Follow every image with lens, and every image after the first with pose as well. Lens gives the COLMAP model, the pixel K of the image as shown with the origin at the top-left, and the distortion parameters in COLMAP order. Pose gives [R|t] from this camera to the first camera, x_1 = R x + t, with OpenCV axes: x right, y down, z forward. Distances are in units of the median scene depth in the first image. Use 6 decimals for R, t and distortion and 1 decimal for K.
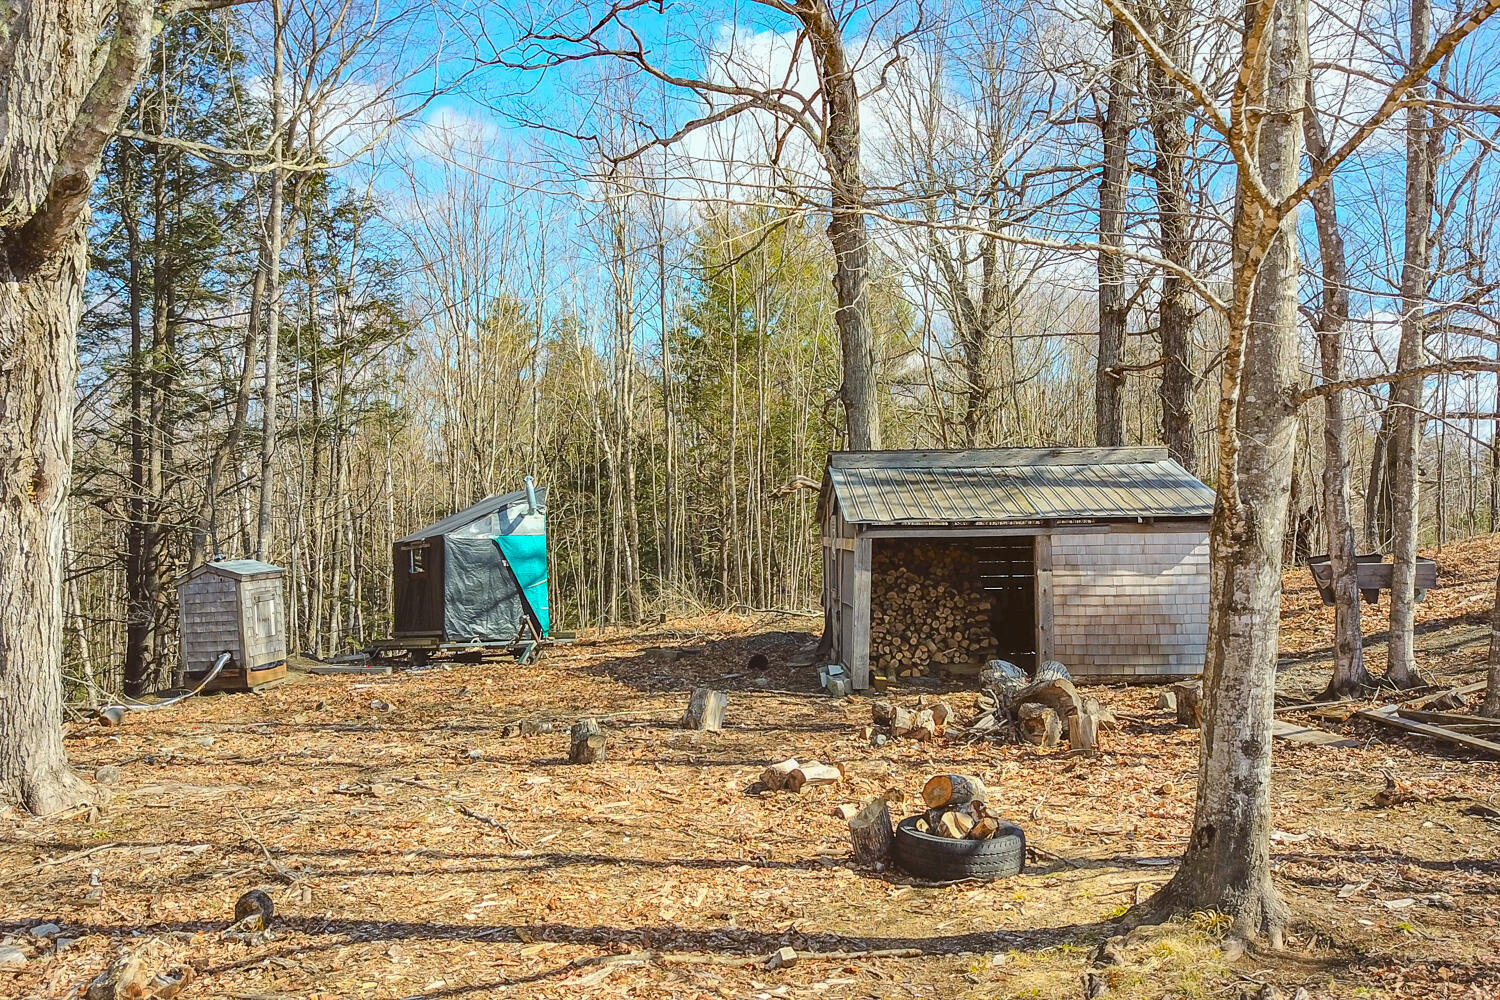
lens RADIAL K [[1389.0, 0, 751.3], [0, 1389.0, 486.6], [0, 0, 1]] dist [0.119417, -0.389297]
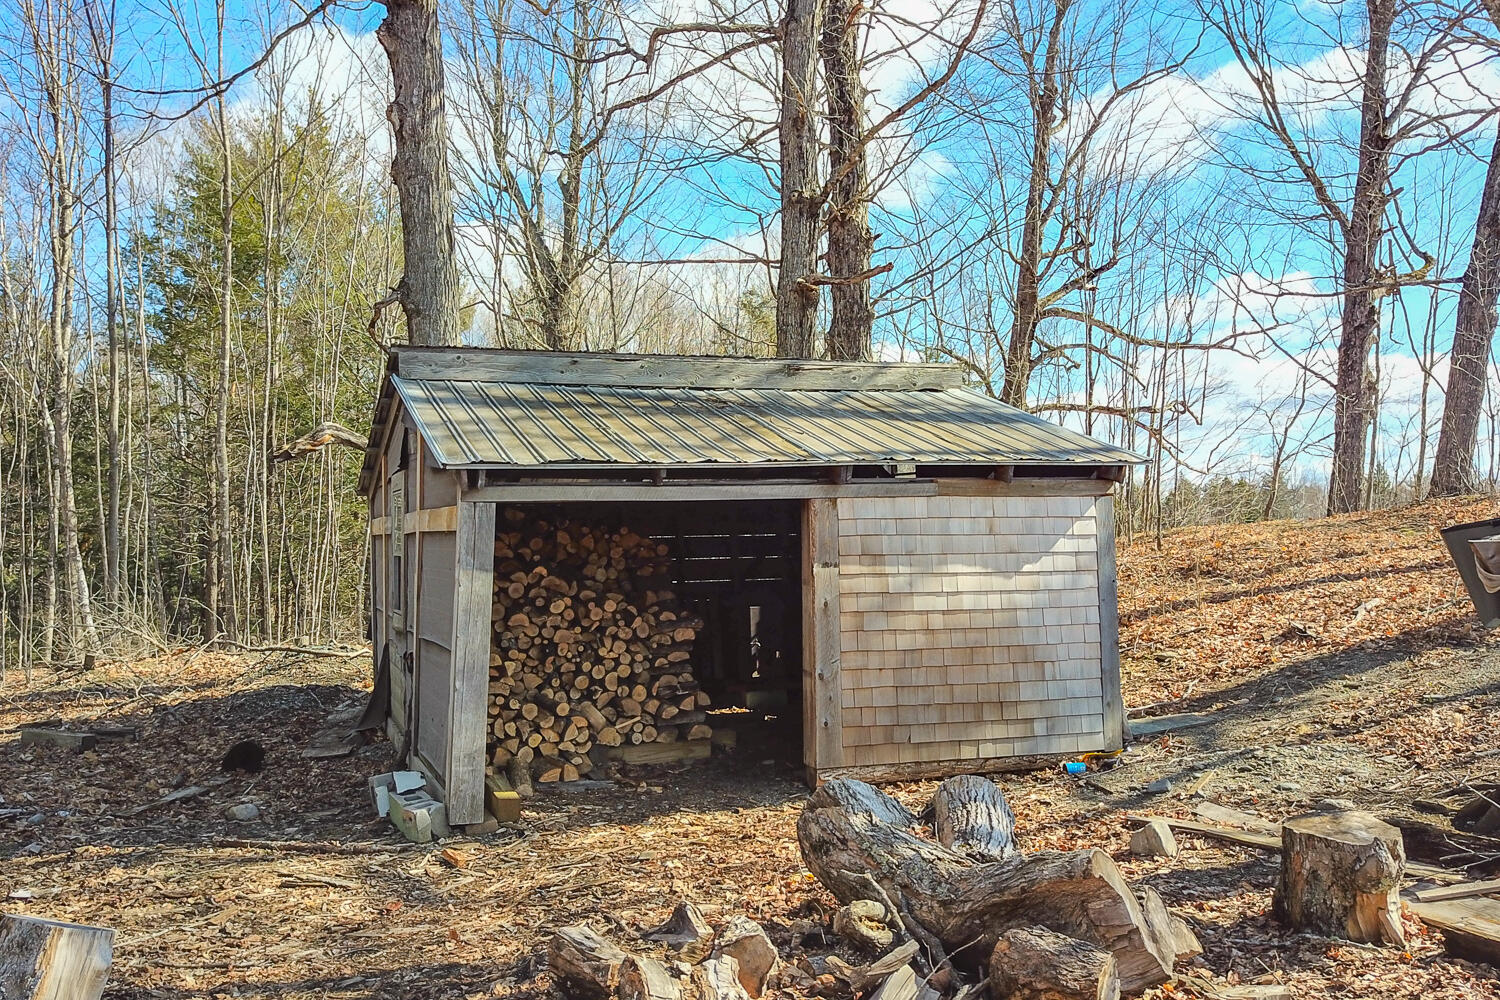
lens RADIAL K [[1389.0, 0, 751.3], [0, 1389.0, 486.6], [0, 0, 1]] dist [0.119417, -0.389297]
pose [[0.945352, 0.008833, 0.325932, 0.013494], [-0.005564, 0.999924, -0.010960, 0.033867], [-0.326004, 0.008548, 0.945330, 0.485300]]
